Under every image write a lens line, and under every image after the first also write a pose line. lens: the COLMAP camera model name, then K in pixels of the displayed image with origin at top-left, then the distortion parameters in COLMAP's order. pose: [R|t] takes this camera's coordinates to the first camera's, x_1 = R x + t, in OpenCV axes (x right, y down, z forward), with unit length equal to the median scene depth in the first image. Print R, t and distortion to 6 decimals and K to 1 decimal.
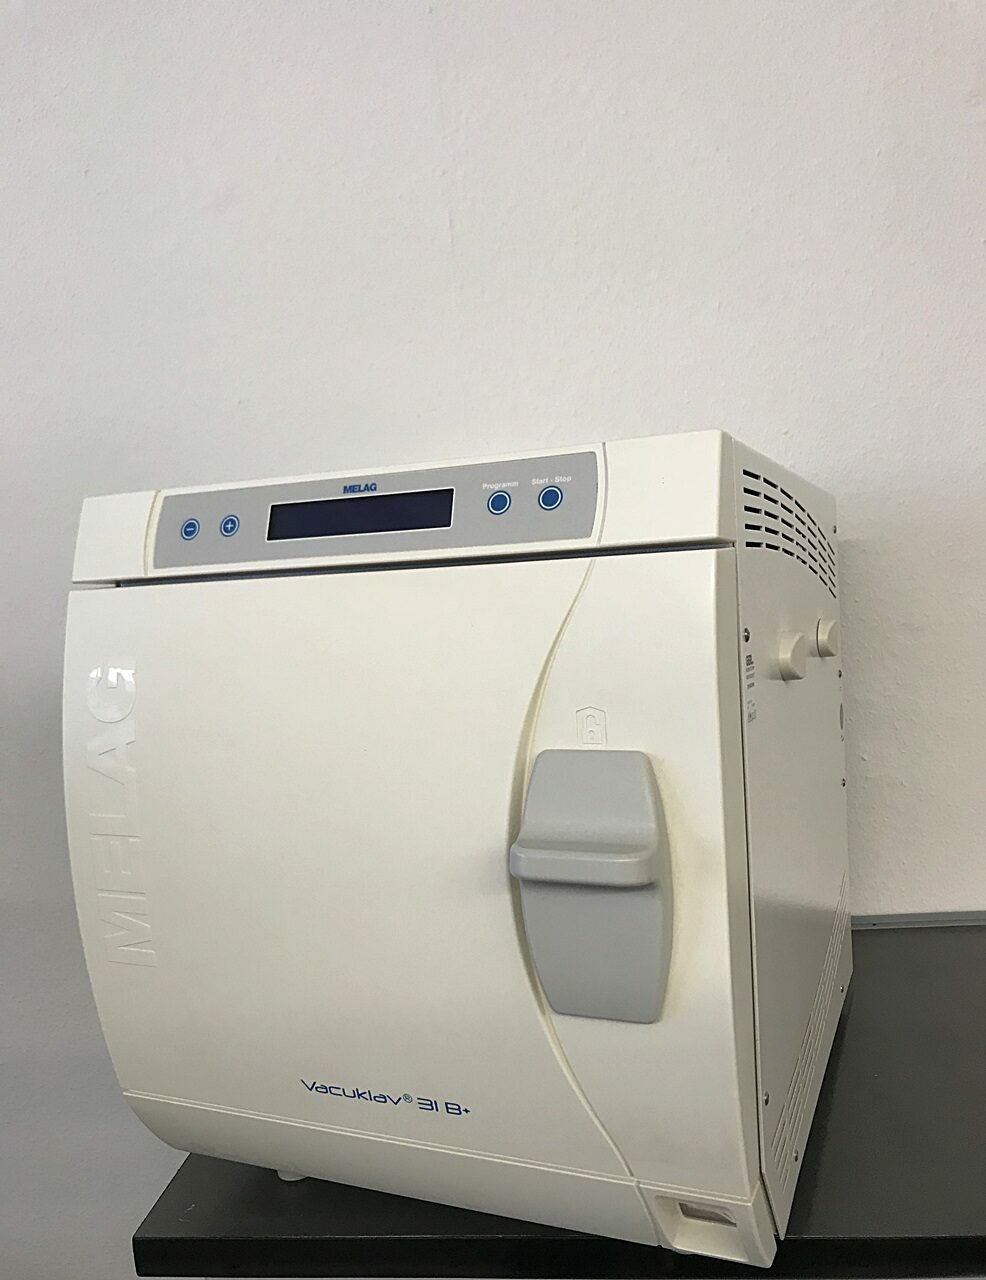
lens RADIAL K [[1106.7, 0, 498.9], [0, 1106.7, 651.3], [0, 0, 1]] dist [-0.003144, -0.006631]
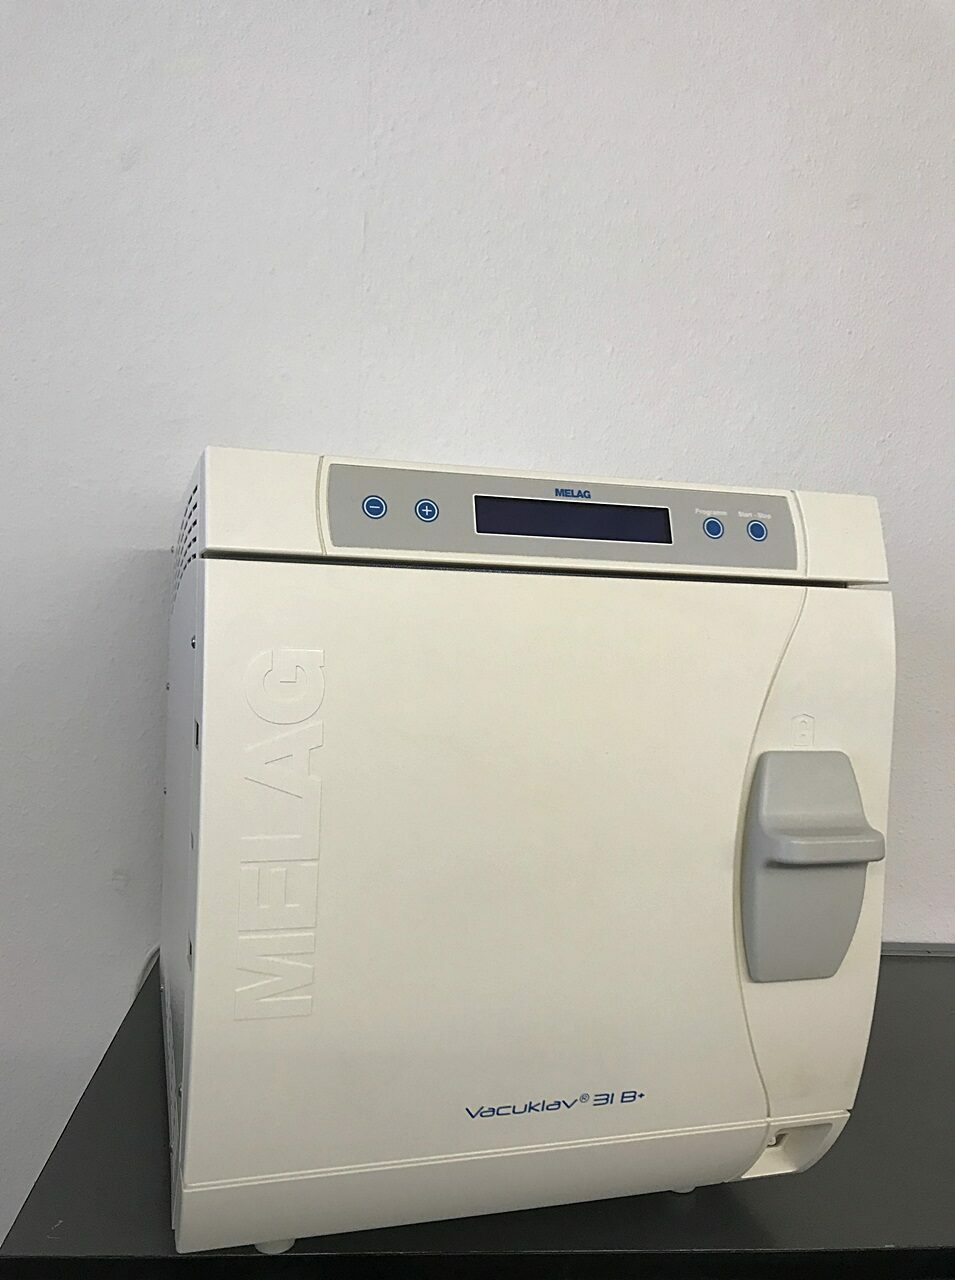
lens RADIAL K [[1046.6, 0, 487.9], [0, 1046.6, 646.5], [0, 0, 1]] dist [0.025436, -0.007739]
pose [[0.762791, 0.052826, 0.644483, -0.807603], [-0.041494, 0.998602, -0.032740, 0.026727], [-0.645312, -0.001769, 0.763917, 0.328016]]
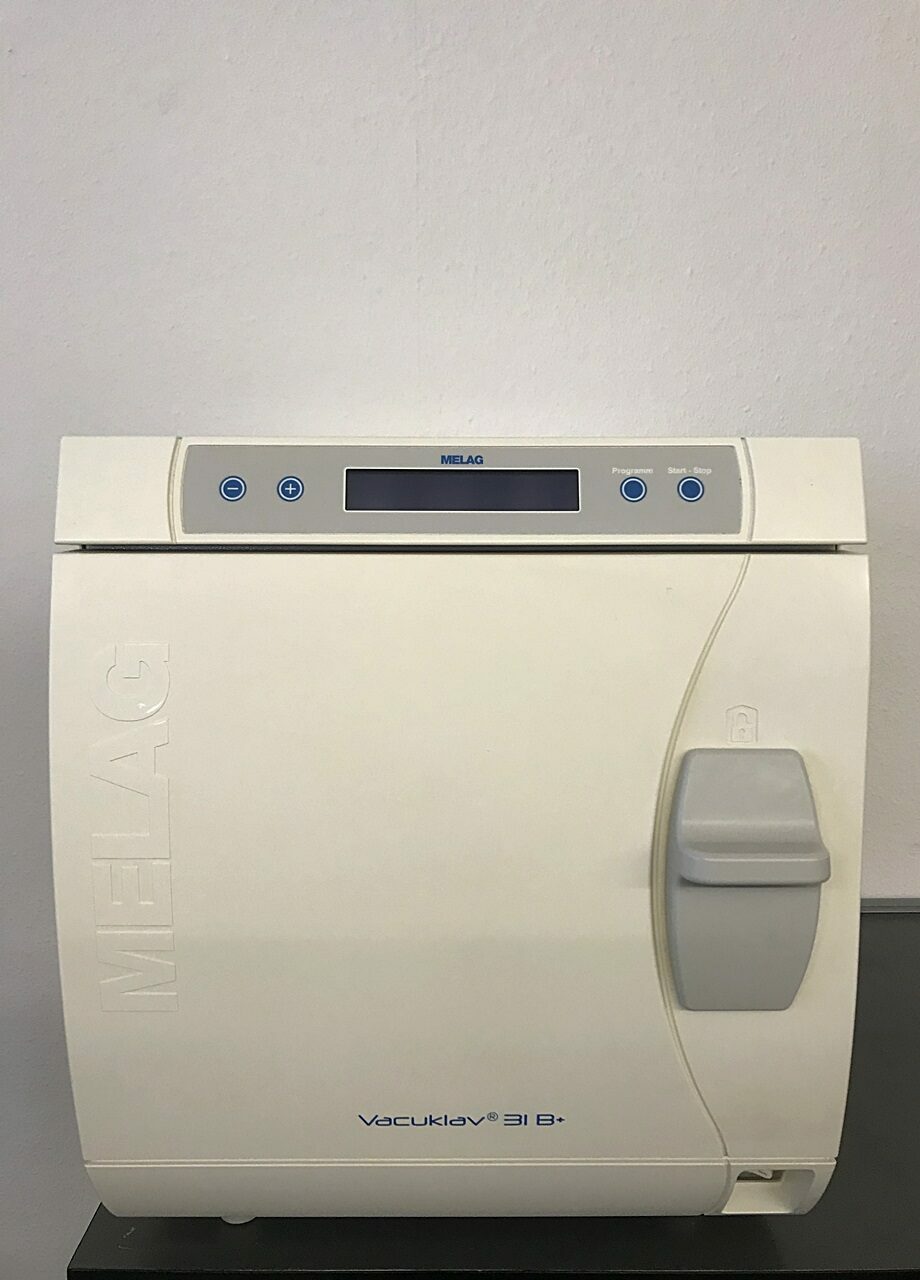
lens RADIAL K [[1041.3, 0, 472.6], [0, 1041.3, 642.5], [0, 0, 1]] dist [0.034419, -0.029507]
pose [[0.911238, 0.007648, 0.411809, -0.475667], [-0.025756, 0.998929, 0.038440, -0.031897], [-0.411073, -0.045634, 0.910459, 0.220606]]
